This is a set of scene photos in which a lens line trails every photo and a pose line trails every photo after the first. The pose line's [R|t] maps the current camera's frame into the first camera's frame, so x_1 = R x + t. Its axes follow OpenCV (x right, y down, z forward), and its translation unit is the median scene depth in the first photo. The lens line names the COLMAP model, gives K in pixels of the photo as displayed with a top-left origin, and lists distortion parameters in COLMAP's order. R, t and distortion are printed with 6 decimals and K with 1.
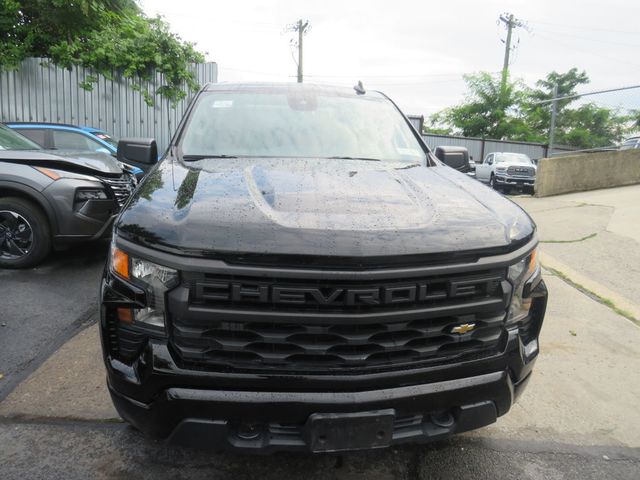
lens RADIAL K [[464.7, 0, 311.8], [0, 464.7, 240.9], [0, 0, 1]] dist [-0.017384, -0.002365]
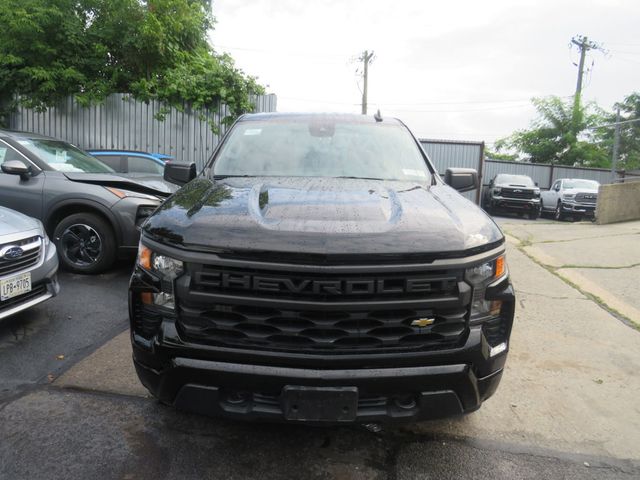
lens RADIAL K [[463.3, 0, 309.4], [0, 463.3, 242.8], [0, 0, 1]] dist [-0.015001, 0.003637]
pose [[0.988812, 0.022577, -0.147447, 0.108829], [-0.030187, 0.998314, -0.049582, 0.029485], [0.146079, 0.053478, 0.987826, -0.091239]]
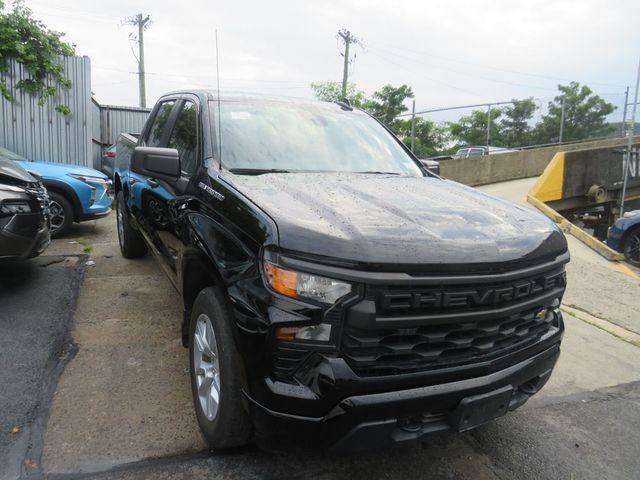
lens RADIAL K [[464.7, 0, 311.8], [0, 464.7, 240.9], [0, 0, 1]] dist [-0.017384, -0.002365]
pose [[0.939191, -0.047894, 0.340039, -0.348409], [0.049133, 0.998780, 0.004968, -0.022500], [-0.339862, 0.012041, 0.940398, 0.015434]]
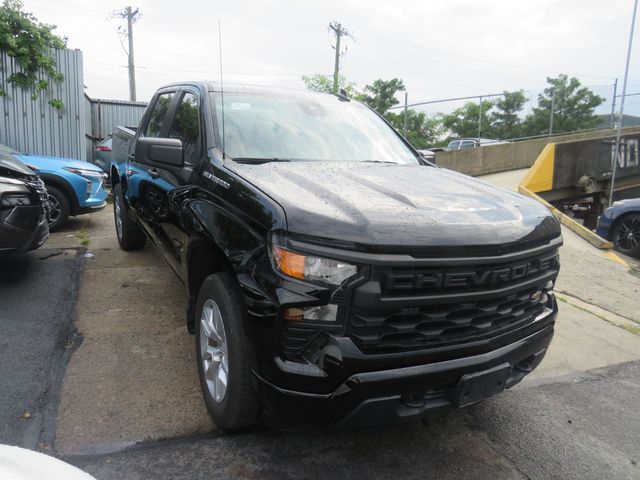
lens RADIAL K [[464.7, 0, 311.8], [0, 464.7, 240.9], [0, 0, 1]] dist [-0.017384, -0.002365]
pose [[0.932564, -0.061026, 0.355810, -0.372281], [0.058136, 0.998131, 0.018821, -0.012408], [-0.356294, 0.003133, 0.934369, 0.001652]]
